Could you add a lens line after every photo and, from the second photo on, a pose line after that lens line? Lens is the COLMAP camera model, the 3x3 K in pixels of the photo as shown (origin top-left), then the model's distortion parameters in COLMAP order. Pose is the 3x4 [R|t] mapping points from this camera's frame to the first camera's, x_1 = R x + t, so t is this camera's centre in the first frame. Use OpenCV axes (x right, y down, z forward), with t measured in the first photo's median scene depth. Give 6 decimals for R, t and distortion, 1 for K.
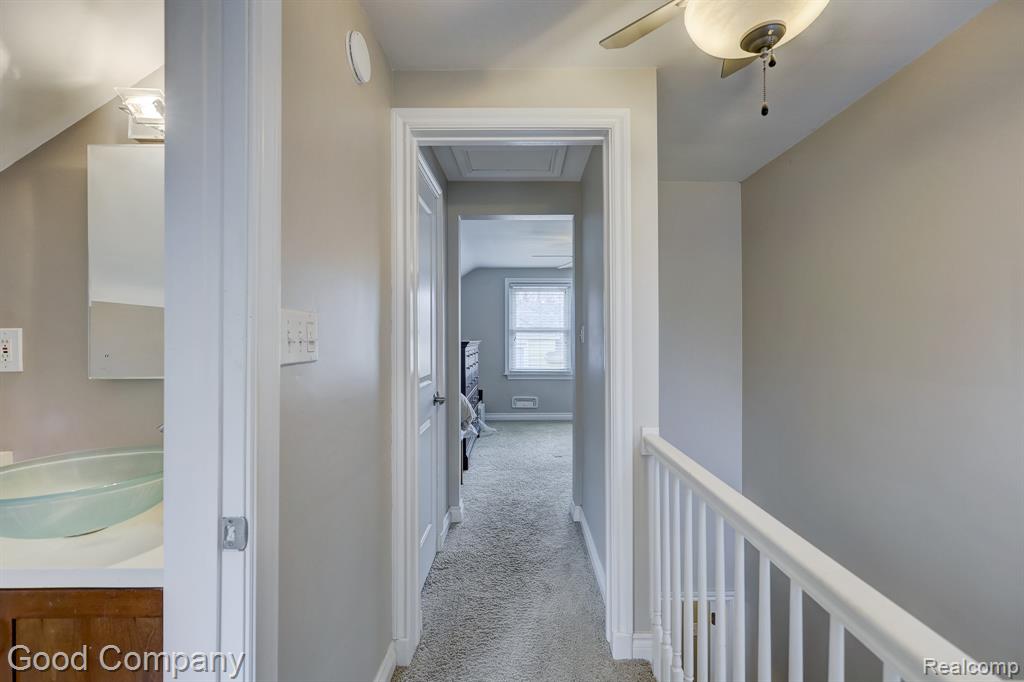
lens RADIAL K [[427.0, 0, 528.8], [0, 427.0, 339.4], [0, 0, 1]] dist [-0.001668, 0.000182]
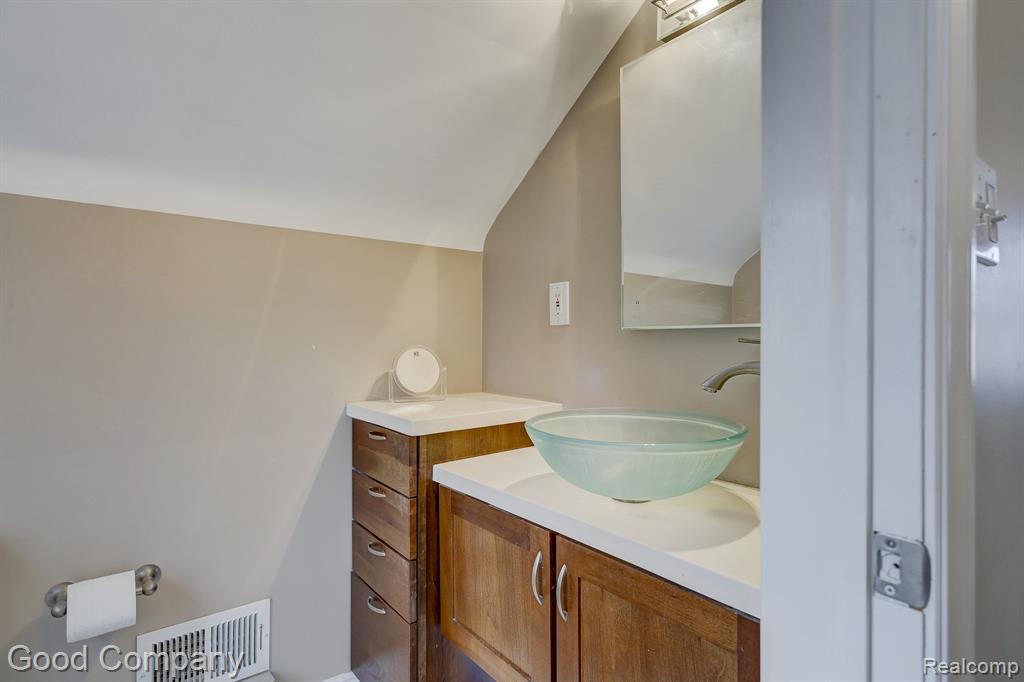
lens RADIAL K [[526.3, 0, 518.4], [0, 526.3, 337.2], [0, 0, 1]] dist [-0.003624, -0.000105]
pose [[0.606332, -0.003348, -0.795205, -0.413960], [-0.000054, 0.999991, -0.004251, 0.161372], [0.795212, 0.002620, 0.606326, 0.234555]]
